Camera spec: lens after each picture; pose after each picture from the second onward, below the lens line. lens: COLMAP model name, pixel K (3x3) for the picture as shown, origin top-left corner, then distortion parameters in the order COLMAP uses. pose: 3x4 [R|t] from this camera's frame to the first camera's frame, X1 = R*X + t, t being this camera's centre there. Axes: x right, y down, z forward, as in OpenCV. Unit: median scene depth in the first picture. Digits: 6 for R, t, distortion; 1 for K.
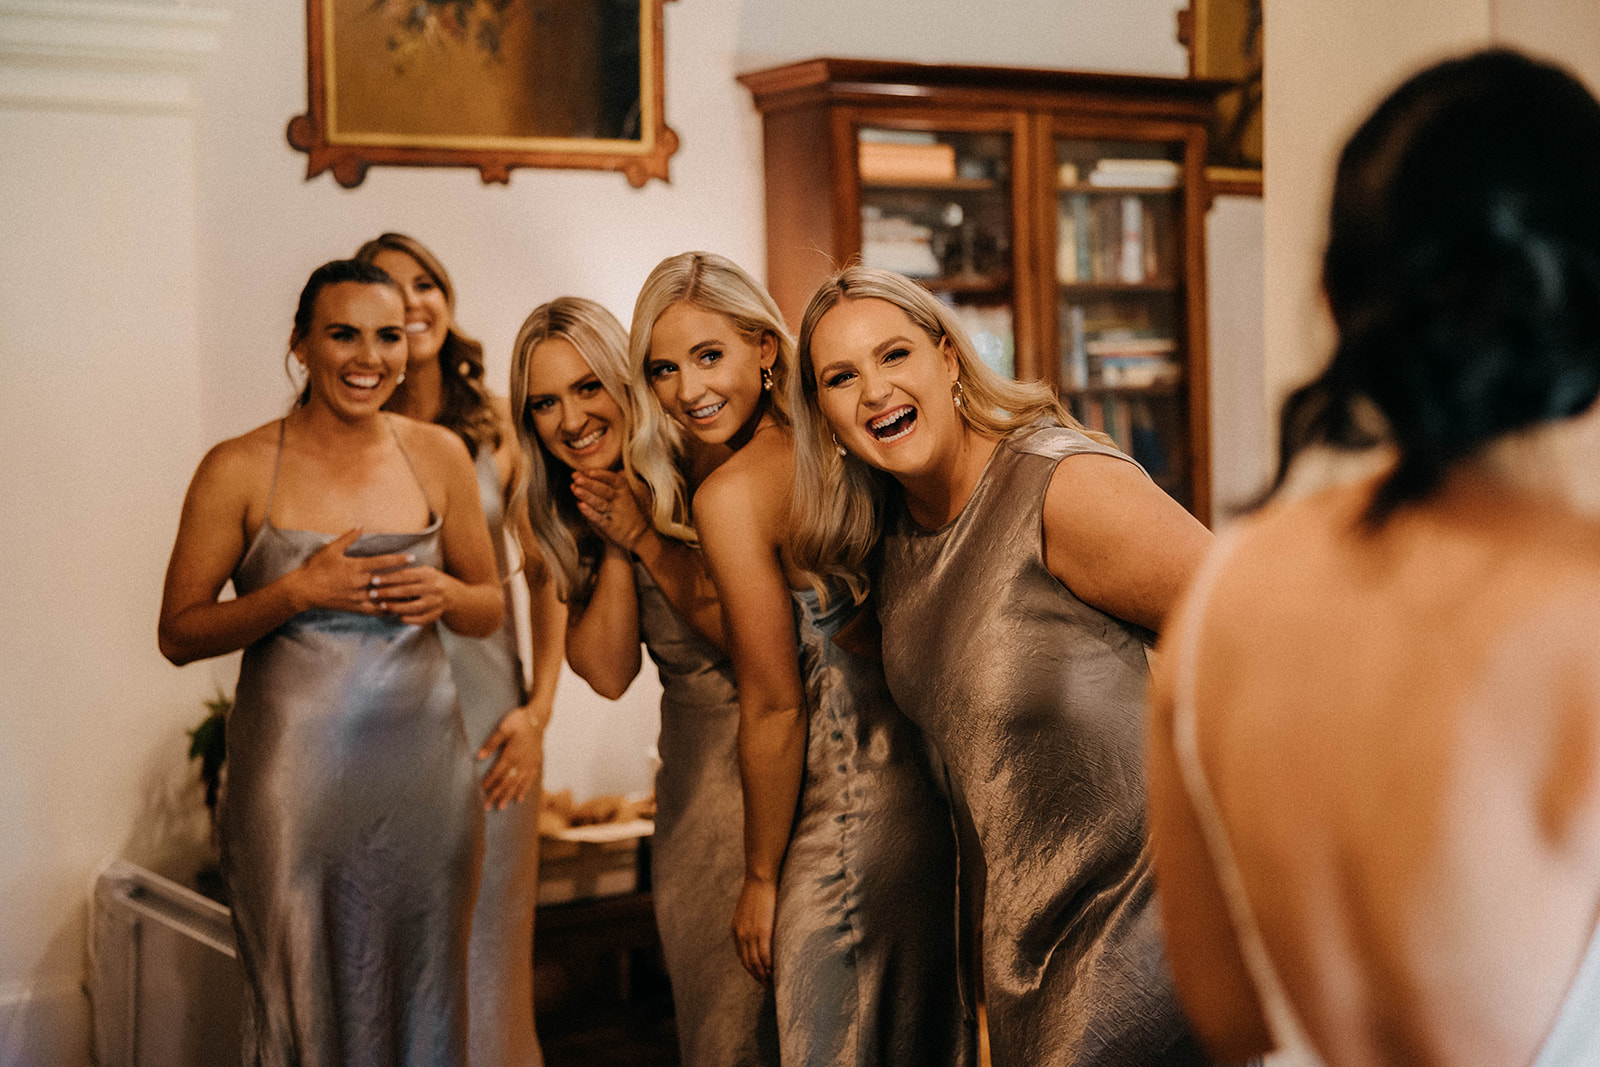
lens RADIAL K [[2531.3, 0, 809.6], [0, 2531.3, 542.2], [0, 0, 1]] dist [-0.131649, 0.000000]
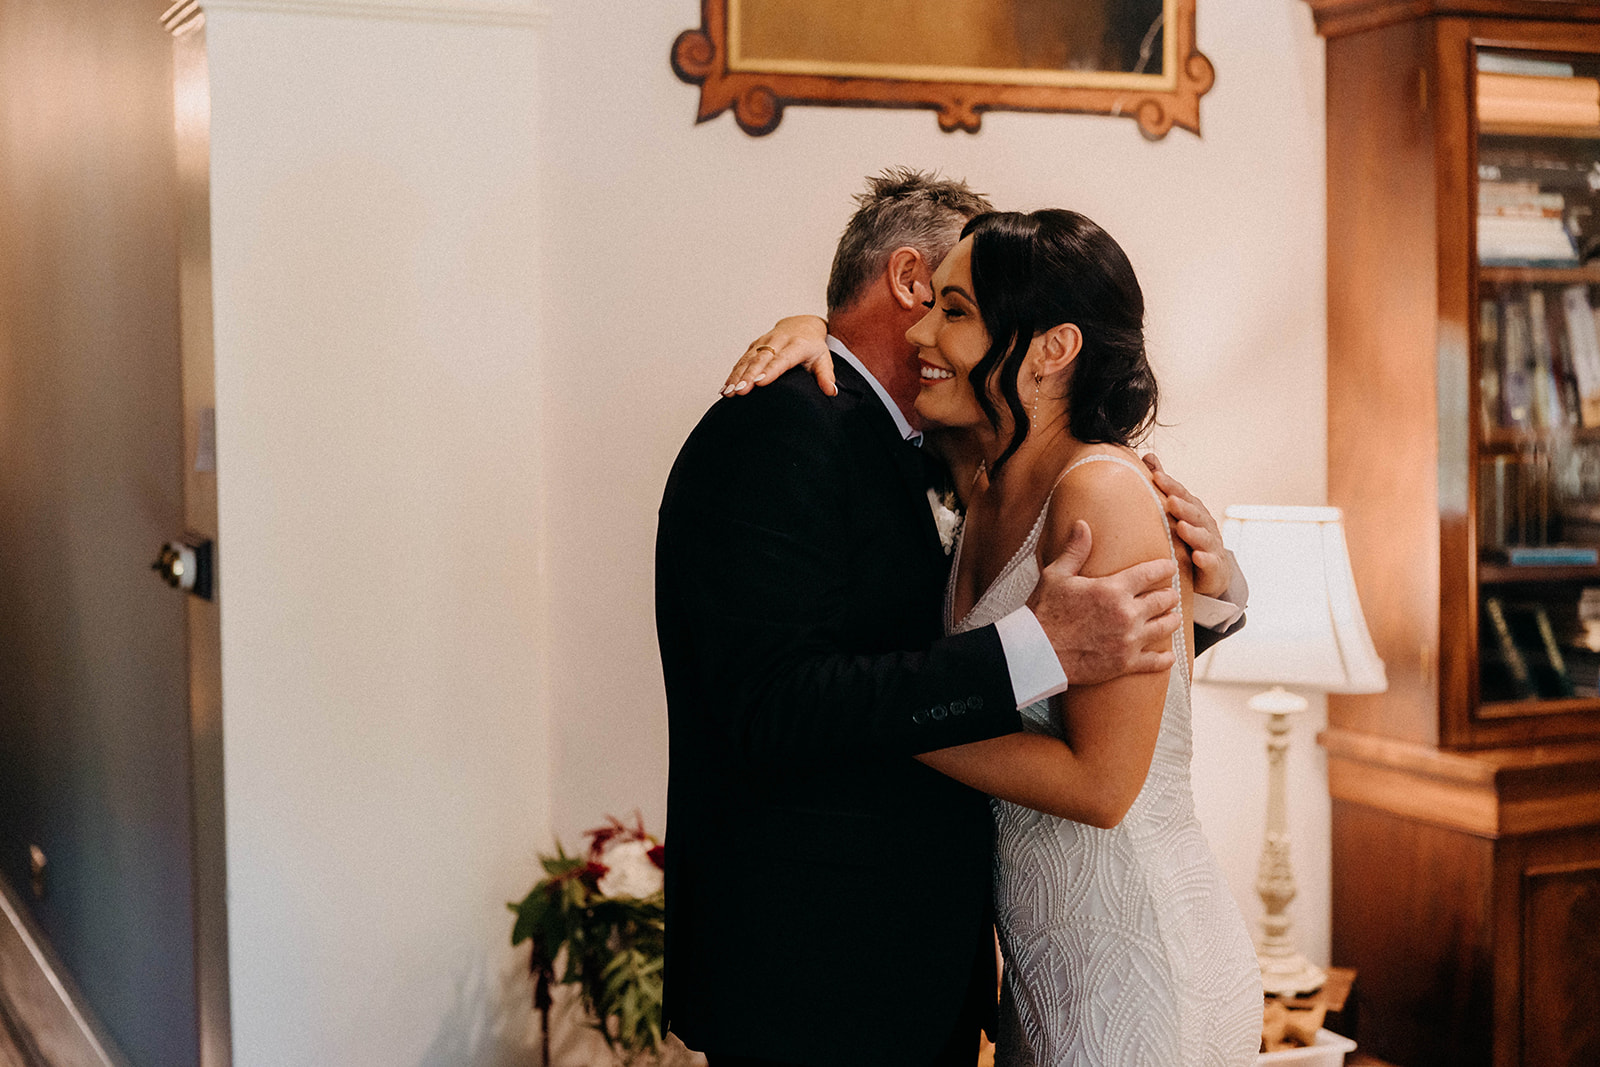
lens RADIAL K [[2434.3, 0, 787.8], [0, 2434.3, 544.4], [0, 0, 1]] dist [-0.006333, 0.000000]
pose [[0.984174, 0.021575, -0.175889, -0.046767], [-0.021294, 0.999767, 0.003488, -0.024850], [0.175923, 0.000312, 0.984404, 0.296535]]
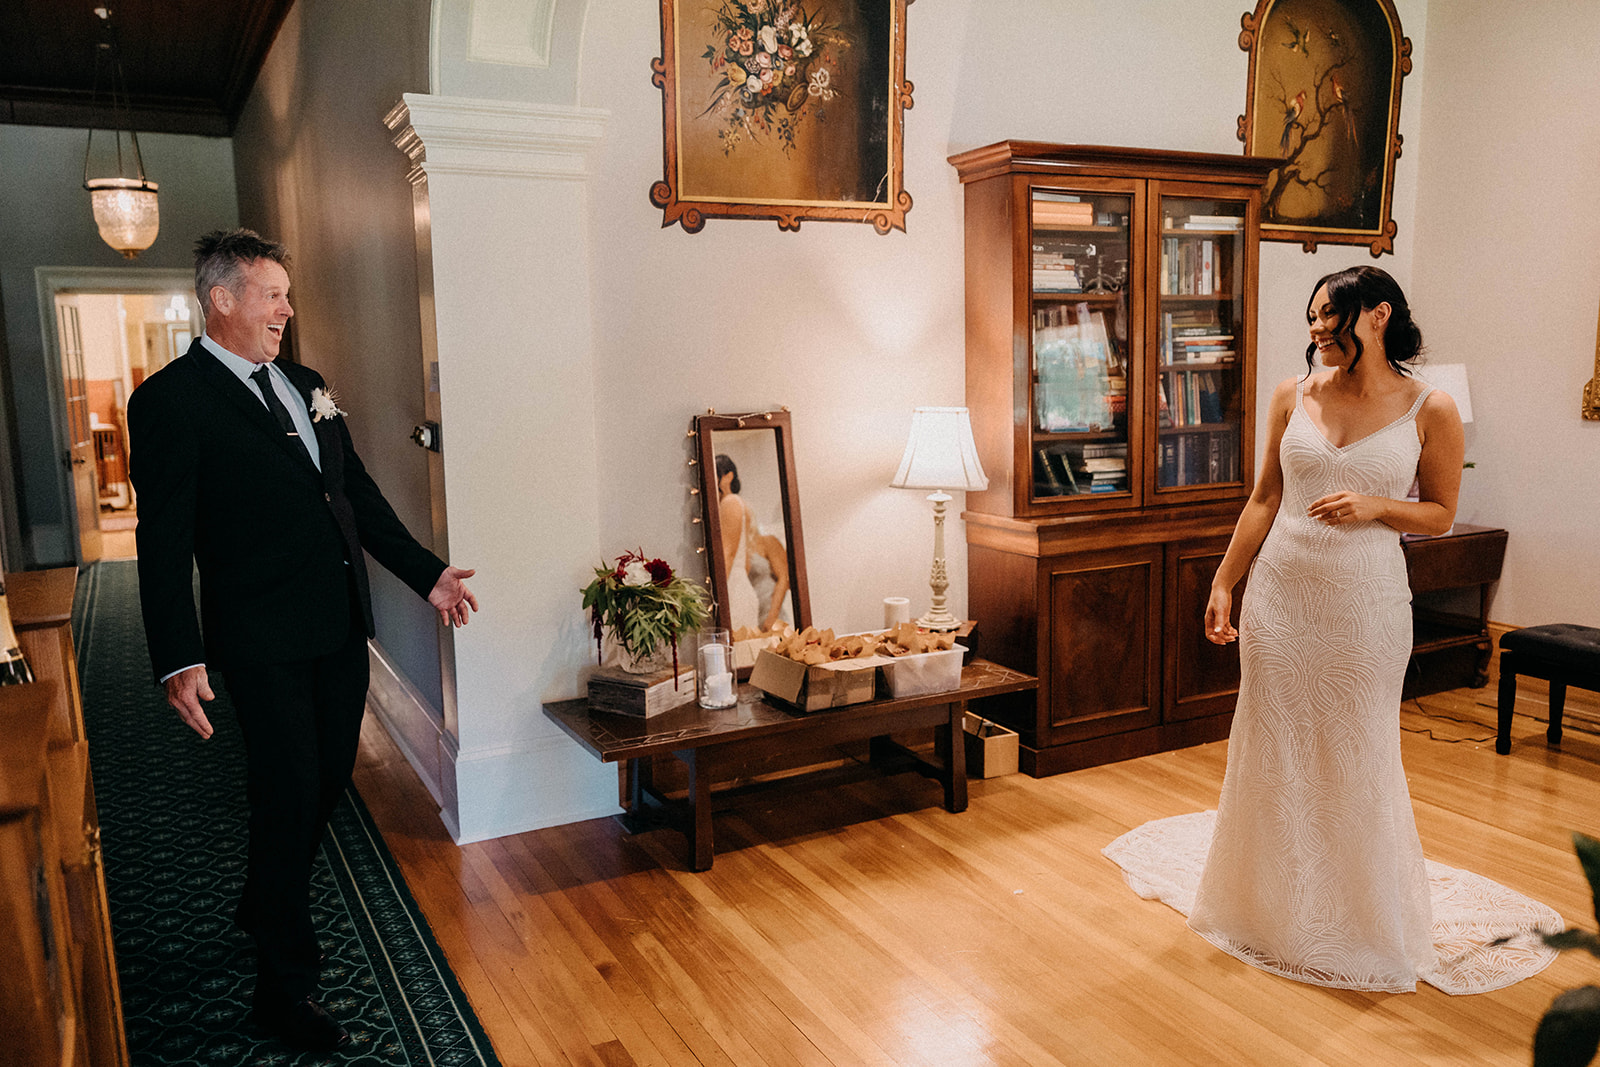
lens RADIAL K [[1272.4, 0, 803.4], [0, 1272.4, 530.0], [0, 0, 1]] dist [0.018961, -0.011567]
pose [[0.991165, 0.020631, -0.131021, -0.011138], [-0.011455, 0.997453, 0.070401, -0.014728], [0.132139, -0.068278, 0.988877, 0.217058]]
